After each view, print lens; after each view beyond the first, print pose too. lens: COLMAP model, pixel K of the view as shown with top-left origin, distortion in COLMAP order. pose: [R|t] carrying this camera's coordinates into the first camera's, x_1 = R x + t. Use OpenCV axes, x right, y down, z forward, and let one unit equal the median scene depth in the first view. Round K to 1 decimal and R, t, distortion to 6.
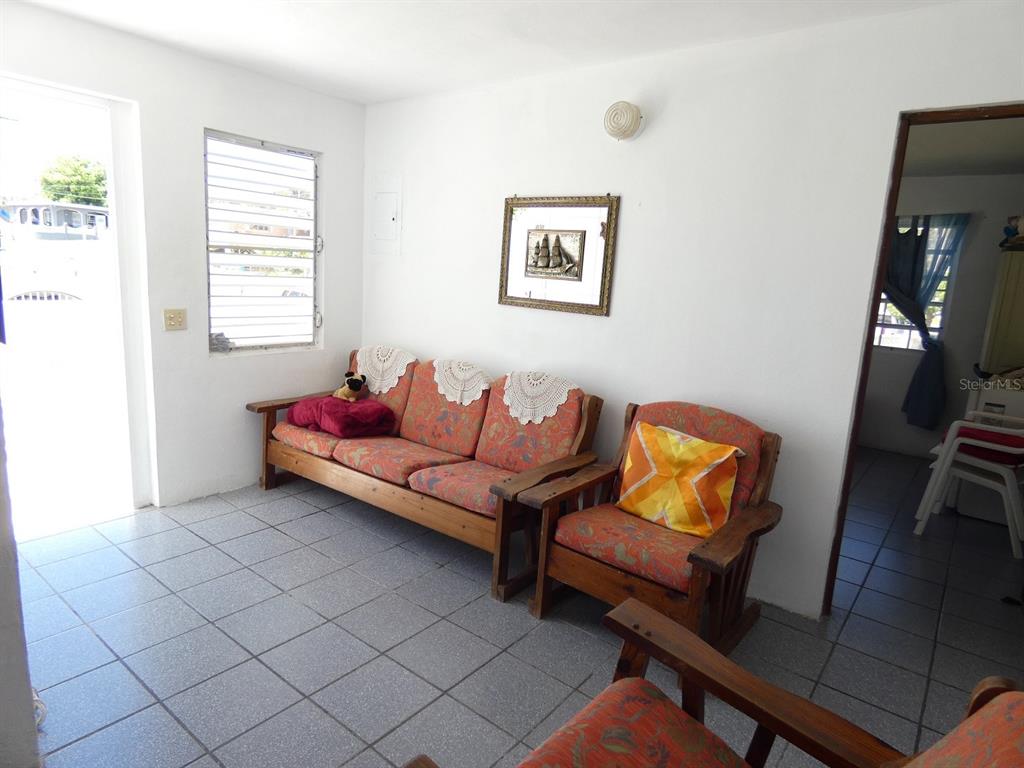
lens RADIAL K [[614.5, 0, 514.2], [0, 614.5, 384.5], [0, 0, 1]] dist [-0.001942, 0.001808]
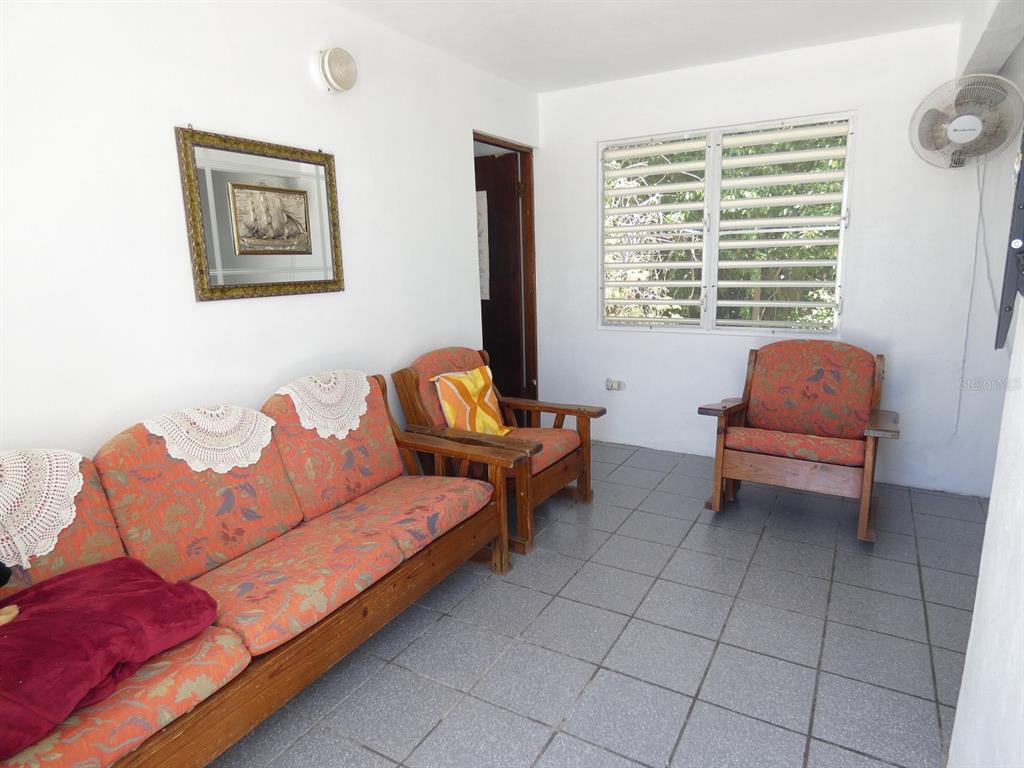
lens RADIAL K [[614.5, 0, 513.7], [0, 614.5, 382.0], [0, 0, 1]] dist [-0.001942, 0.001808]
pose [[-0.137228, -0.251950, 0.957961, -0.791710], [0.199980, 0.940149, 0.275912, -0.186669], [-0.970142, 0.229436, -0.078630, 0.874221]]
